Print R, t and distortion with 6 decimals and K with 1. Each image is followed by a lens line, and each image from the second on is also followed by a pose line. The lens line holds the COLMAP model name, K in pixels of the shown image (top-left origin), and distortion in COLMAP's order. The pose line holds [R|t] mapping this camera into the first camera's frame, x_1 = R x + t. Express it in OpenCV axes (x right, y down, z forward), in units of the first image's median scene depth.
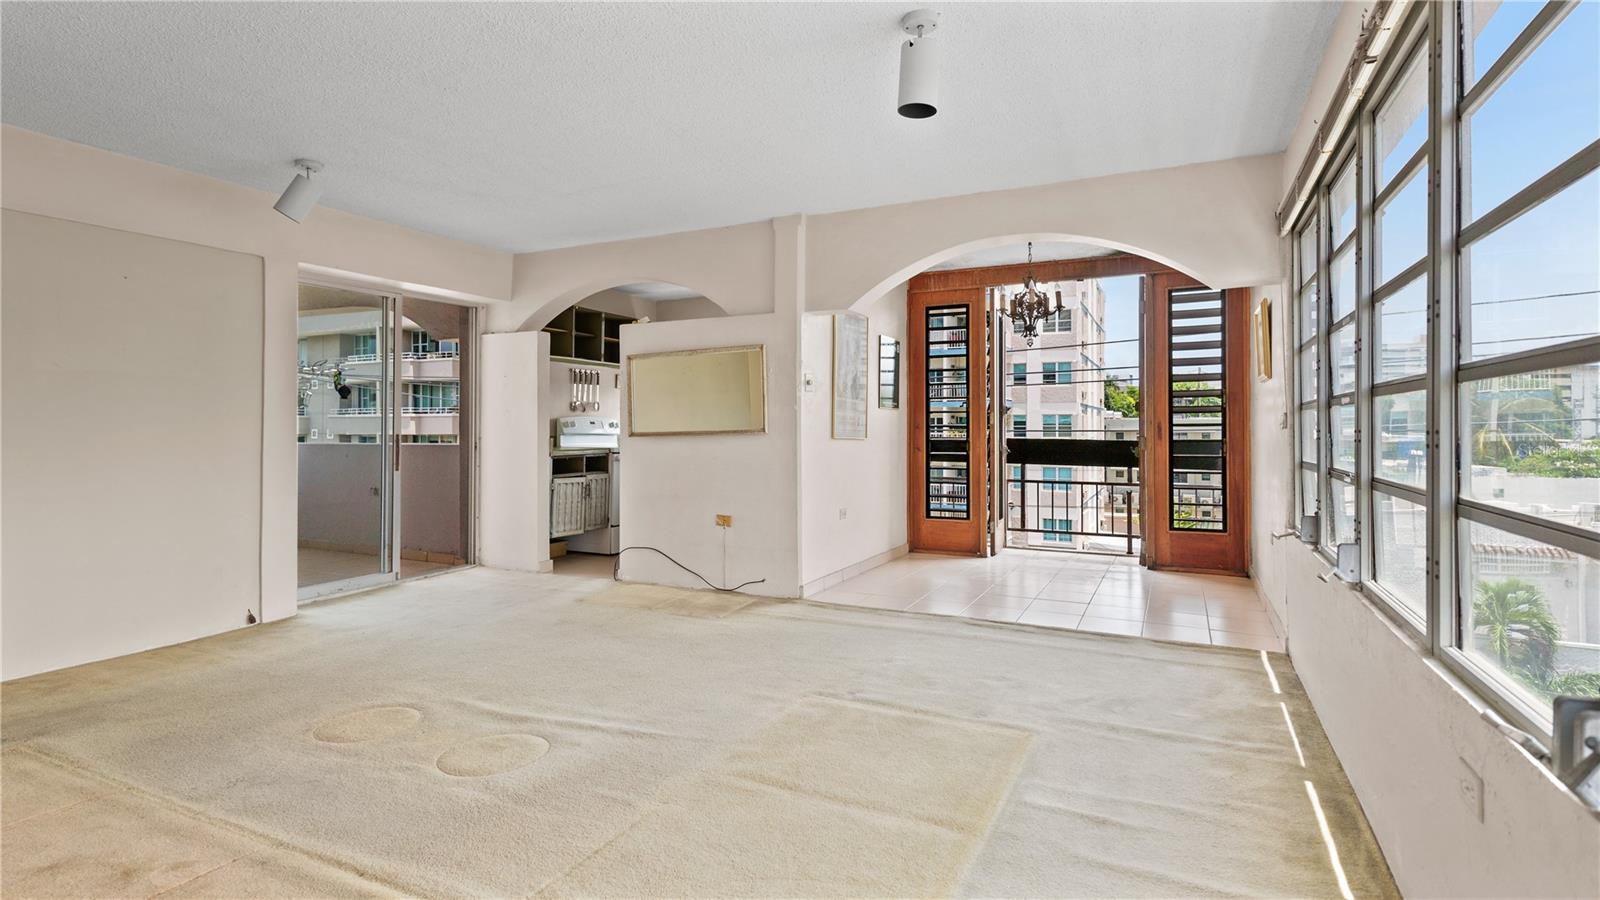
lens RADIAL K [[782.2, 0, 799.8], [0, 782.2, 424.0], [0, 0, 1]] dist [0.010508, -0.001087]
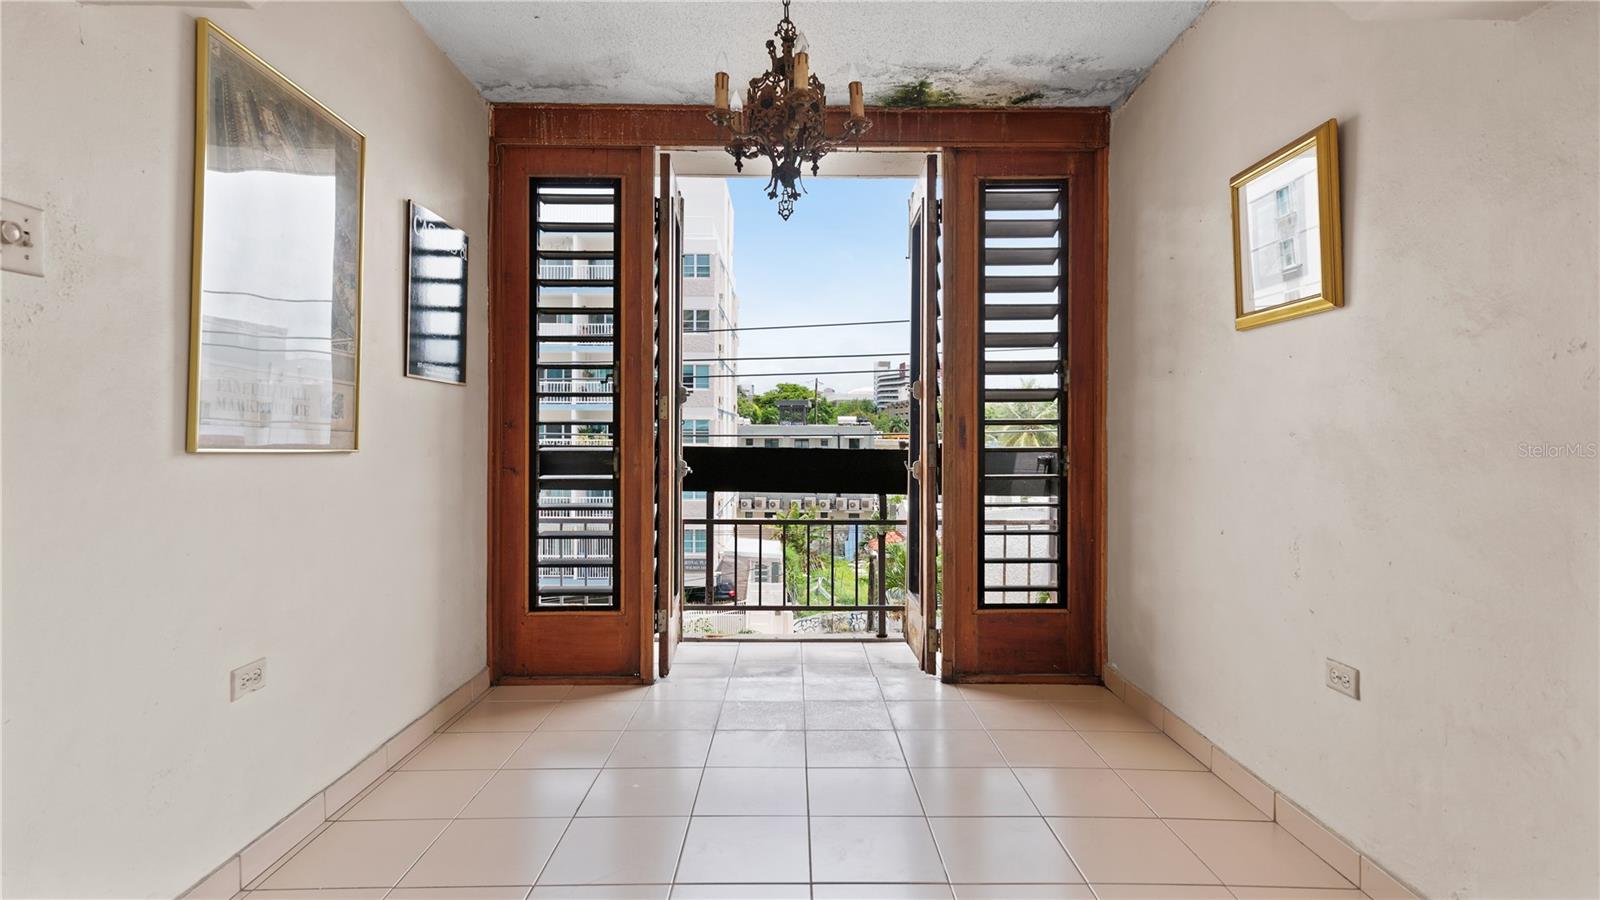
lens RADIAL K [[782.2, 0, 799.8], [0, 782.2, 424.0], [0, 0, 1]] dist [0.010508, -0.001087]
pose [[0.894166, 0.006614, 0.447687, 0.096142], [-0.002751, 0.999953, -0.009278, 0.007371], [-0.447728, 0.007065, 0.894142, 0.504235]]
